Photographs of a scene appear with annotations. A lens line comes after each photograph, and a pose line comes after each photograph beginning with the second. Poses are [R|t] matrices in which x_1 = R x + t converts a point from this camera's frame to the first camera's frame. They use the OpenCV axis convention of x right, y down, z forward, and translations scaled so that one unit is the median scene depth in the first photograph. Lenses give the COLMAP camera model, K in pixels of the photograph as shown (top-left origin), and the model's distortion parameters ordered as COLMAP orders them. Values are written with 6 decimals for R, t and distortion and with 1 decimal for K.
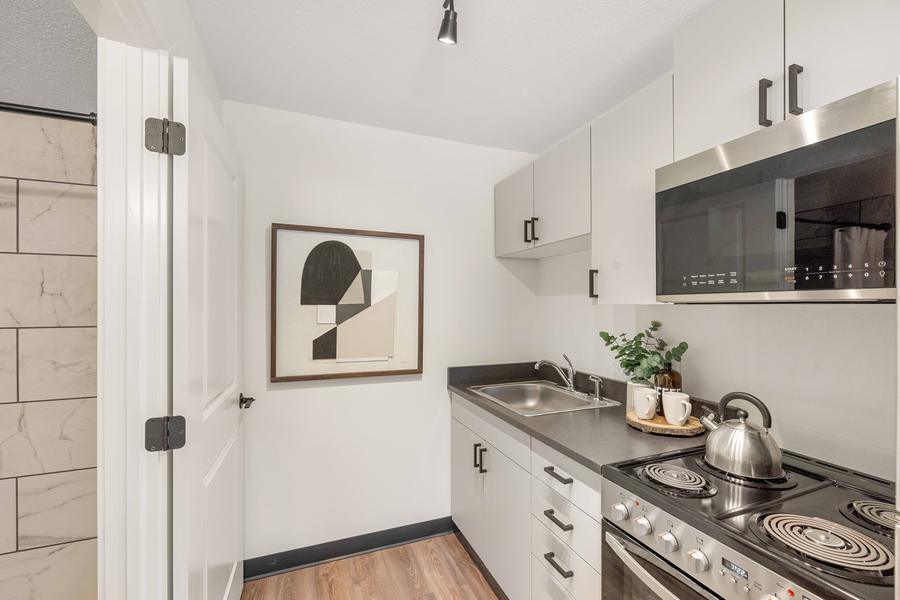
lens RADIAL K [[383.2, 0, 454.4], [0, 383.2, 305.5], [0, 0, 1]] dist [0.002127, 0.000141]
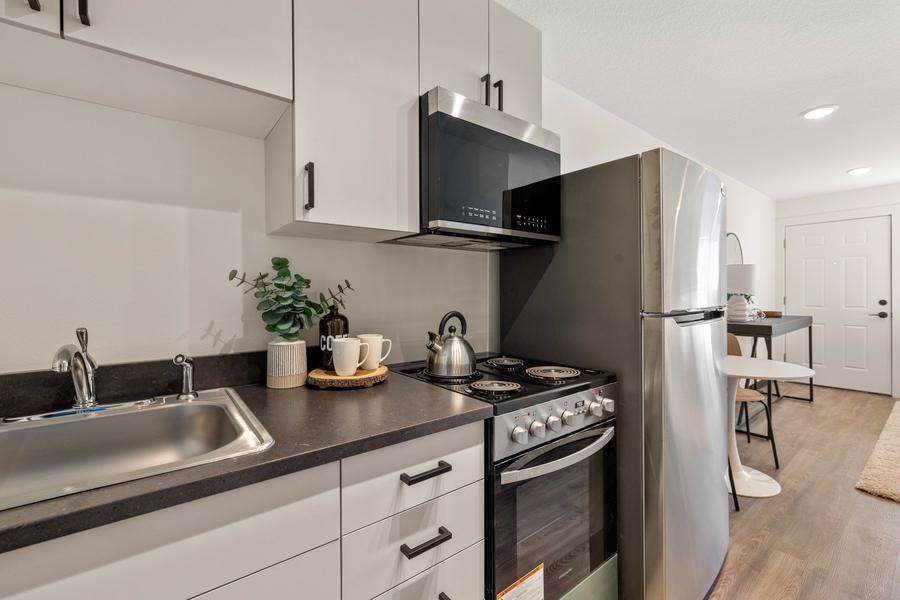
lens RADIAL K [[383.2, 0, 446.3], [0, 383.2, 293.3], [0, 0, 1]] dist [0.002127, 0.000141]
pose [[-0.268085, 0.001938, 0.963393, -0.293499], [0.007385, 0.999973, 0.000043, 0.117141], [-0.963367, 0.007126, -0.268092, 0.933683]]
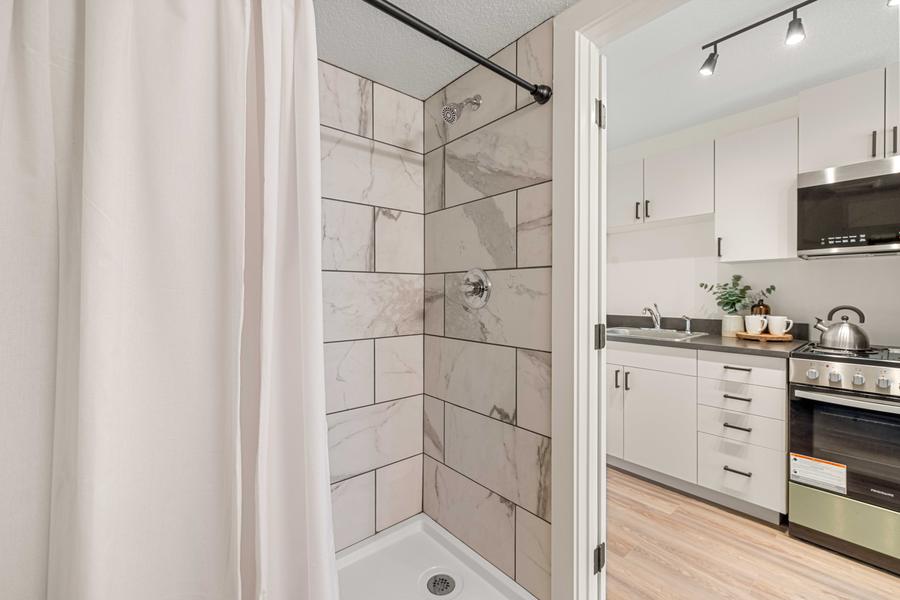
lens RADIAL K [[383.2, 0, 450.2], [0, 383.2, 297.1], [0, 0, 1]] dist [0.002127, 0.000141]
pose [[0.946805, -0.004144, 0.321781, -1.070614], [0.001983, 0.999973, 0.007045, 0.119247], [-0.321802, -0.006032, 0.946788, -0.063967]]
